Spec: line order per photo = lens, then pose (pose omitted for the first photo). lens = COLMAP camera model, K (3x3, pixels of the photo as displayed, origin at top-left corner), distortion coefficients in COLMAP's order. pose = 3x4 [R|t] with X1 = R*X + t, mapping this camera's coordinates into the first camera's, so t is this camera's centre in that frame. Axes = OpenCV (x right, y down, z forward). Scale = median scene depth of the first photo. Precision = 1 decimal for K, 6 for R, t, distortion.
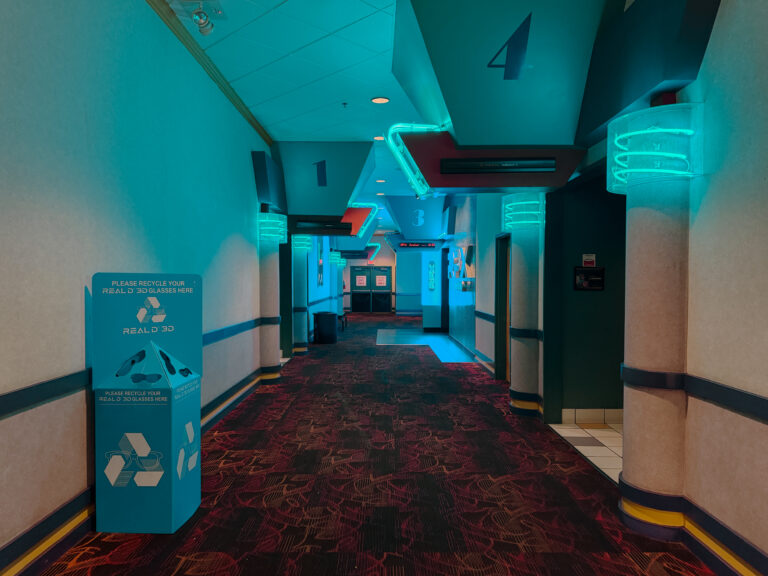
lens RADIAL K [[540.7, 0, 384.0], [0, 540.7, 288.0], [0, 0, 1]] dist [0.100707, 0.000271]
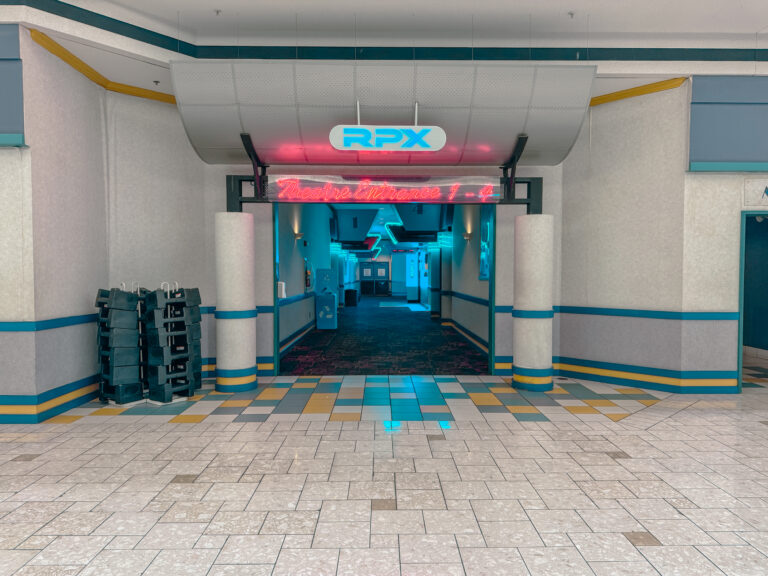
lens RADIAL K [[540.7, 0, 384.0], [0, 540.7, 288.0], [0, 0, 1]] dist [0.100707, 0.000271]
pose [[0.999998, -0.001857, 0.001089, -0.002805], [0.001842, 0.999906, 0.013567, 0.036507], [-0.001114, -0.013565, 0.999907, -1.748355]]
